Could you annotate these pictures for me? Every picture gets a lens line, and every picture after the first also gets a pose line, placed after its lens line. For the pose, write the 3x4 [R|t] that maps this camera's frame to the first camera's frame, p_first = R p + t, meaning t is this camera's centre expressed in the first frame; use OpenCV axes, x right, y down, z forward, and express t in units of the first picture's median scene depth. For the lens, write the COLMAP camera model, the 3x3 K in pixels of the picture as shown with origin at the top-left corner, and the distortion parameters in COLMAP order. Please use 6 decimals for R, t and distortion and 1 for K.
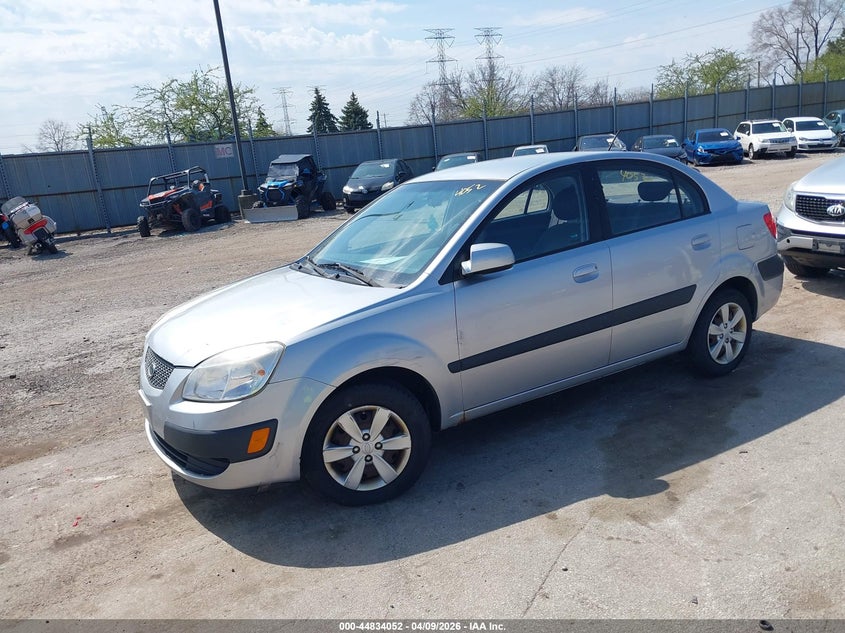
lens RADIAL K [[669.9, 0, 422.1], [0, 669.9, 318.6], [0, 0, 1]] dist [0.009987, -0.006779]
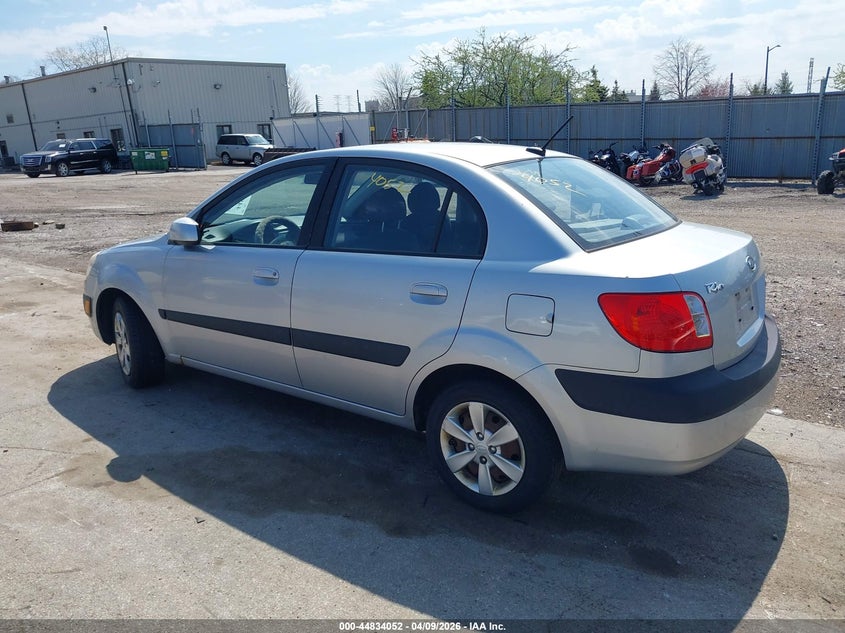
lens RADIAL K [[669.9, 0, 423.0], [0, 669.9, 317.0], [0, 0, 1]] dist [0.009987, -0.006779]
pose [[0.378898, 0.312152, -0.871205, 1.063813], [-0.232872, 0.943264, 0.236692, -0.263140], [0.895660, 0.113197, 0.430092, 0.739701]]
